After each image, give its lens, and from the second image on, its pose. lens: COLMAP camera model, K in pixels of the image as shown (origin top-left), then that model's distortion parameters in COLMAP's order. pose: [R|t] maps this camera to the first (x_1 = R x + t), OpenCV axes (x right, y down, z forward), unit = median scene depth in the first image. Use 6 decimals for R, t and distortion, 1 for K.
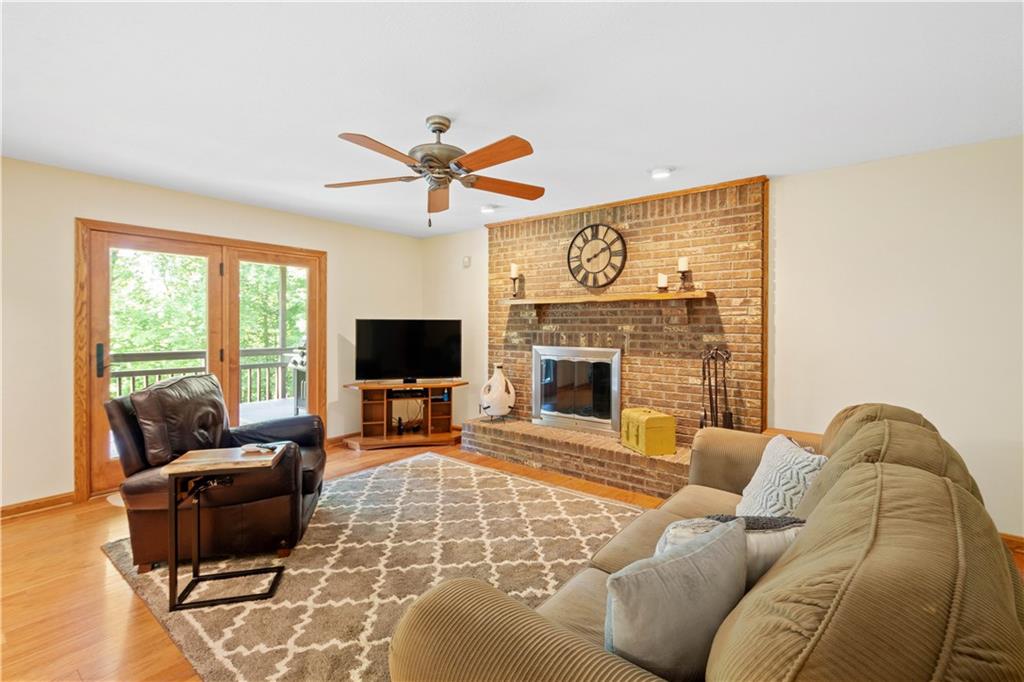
lens RADIAL K [[447.7, 0, 514.7], [0, 447.7, 331.5], [0, 0, 1]] dist [0.004006, -0.000297]
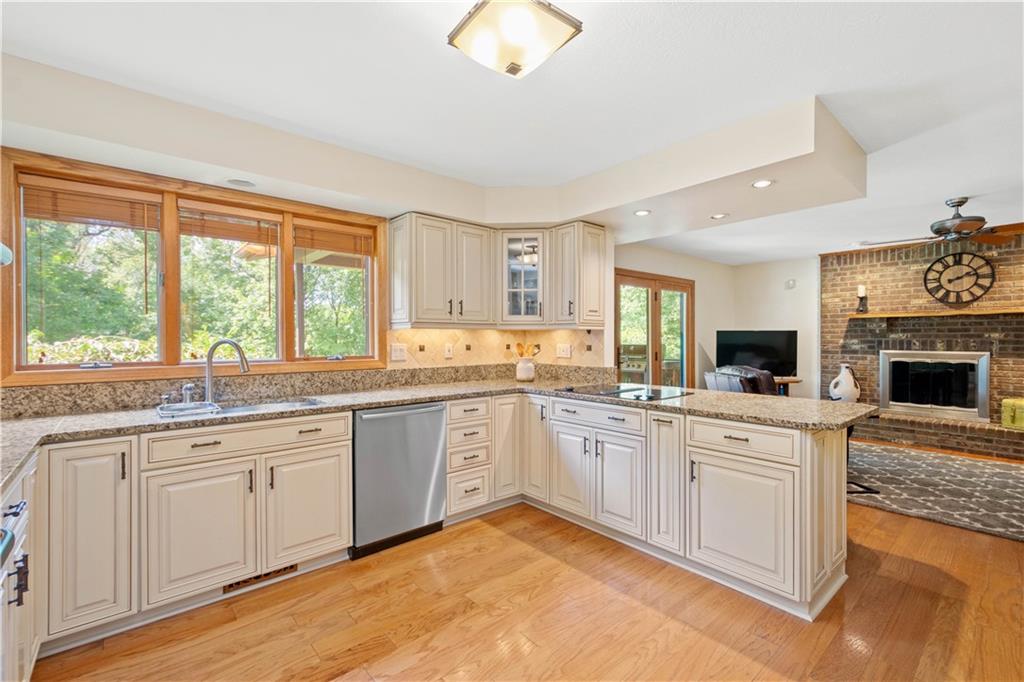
lens RADIAL K [[447.7, 0, 513.0], [0, 447.7, 342.5], [0, 0, 1]] dist [0.004006, -0.000297]
pose [[0.980738, -0.003611, -0.195293, -0.823445], [0.002939, 0.999989, -0.003731, 0.012951], [0.195305, 0.003086, 0.980738, -0.493522]]
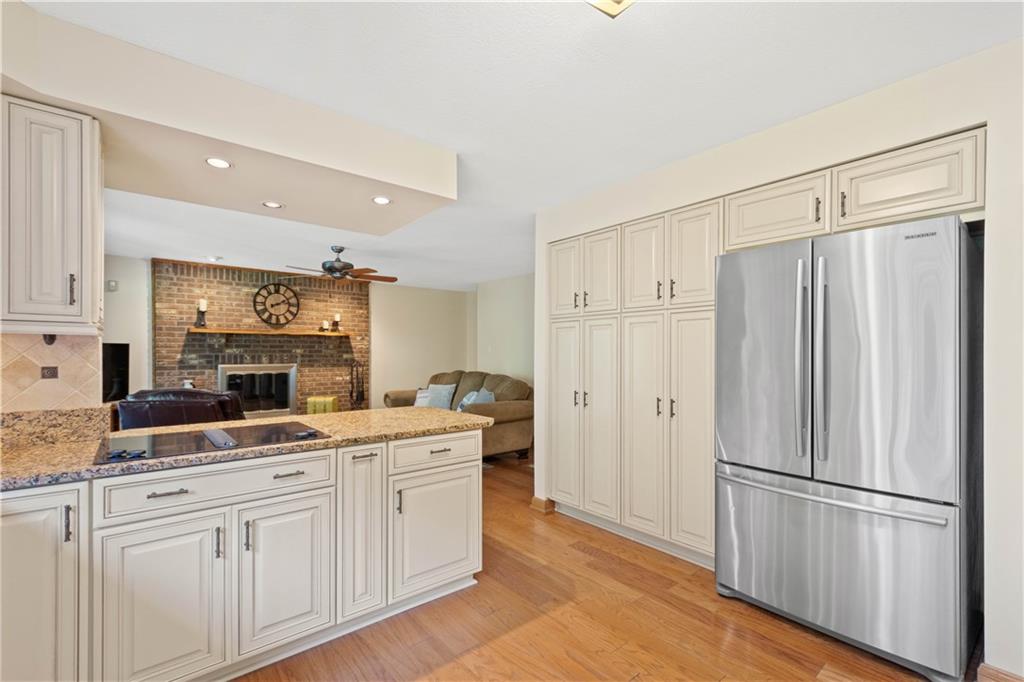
lens RADIAL K [[447.7, 0, 510.7], [0, 447.7, 354.1], [0, 0, 1]] dist [0.004006, -0.000297]
pose [[0.219416, -0.006482, 0.975610, -1.184274], [0.011510, 0.999926, 0.004055, 0.005978], [-0.975564, 0.010339, 0.219474, -0.123252]]
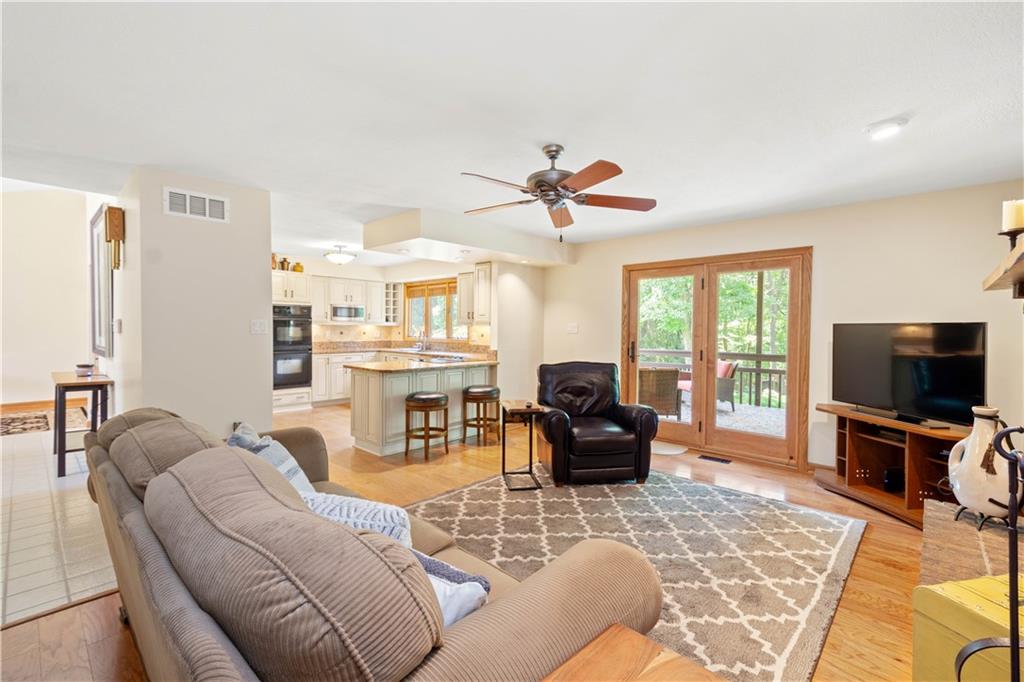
lens RADIAL K [[447.7, 0, 511.7], [0, 447.7, 337.6], [0, 0, 1]] dist [0.004006, -0.000297]
pose [[-0.085455, 0.016906, -0.996199, 0.586036], [-0.021202, 0.999599, 0.018783, -0.006050], [0.996116, 0.022726, -0.085062, 0.596341]]
